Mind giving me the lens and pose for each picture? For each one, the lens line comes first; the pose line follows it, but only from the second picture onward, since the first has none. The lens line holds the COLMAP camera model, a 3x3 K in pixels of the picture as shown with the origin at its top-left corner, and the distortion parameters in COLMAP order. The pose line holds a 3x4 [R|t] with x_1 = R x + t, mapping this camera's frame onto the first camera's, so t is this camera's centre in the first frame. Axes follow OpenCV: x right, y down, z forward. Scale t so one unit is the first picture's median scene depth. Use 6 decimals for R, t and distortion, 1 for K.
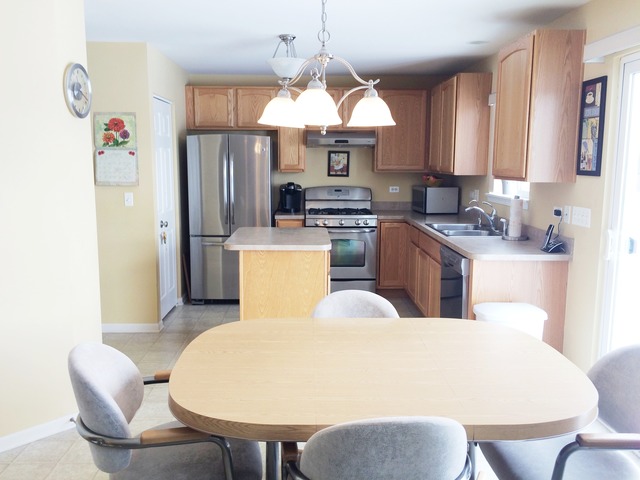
lens RADIAL K [[539.5, 0, 314.1], [0, 539.5, 238.4], [0, 0, 1]] dist [0.006813, 0.002539]
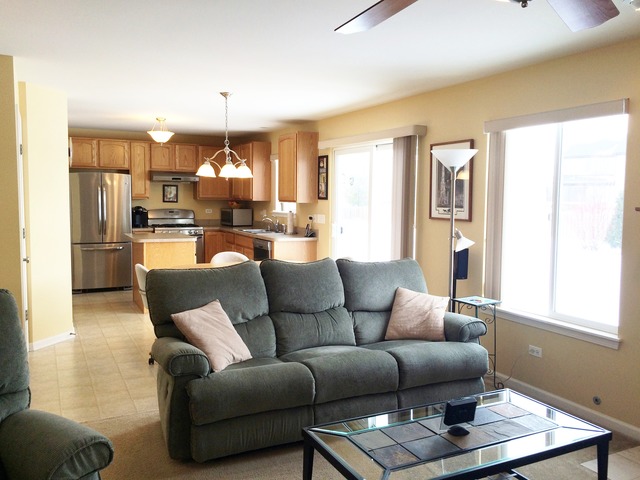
lens RADIAL K [[539.5, 0, 320.1], [0, 539.5, 238.1], [0, 0, 1]] dist [0.006813, 0.002539]
pose [[0.898824, -0.026625, 0.437501, -0.285030], [0.052784, 0.997464, -0.047739, 0.088459], [-0.435121, 0.066002, 0.897950, -0.582656]]
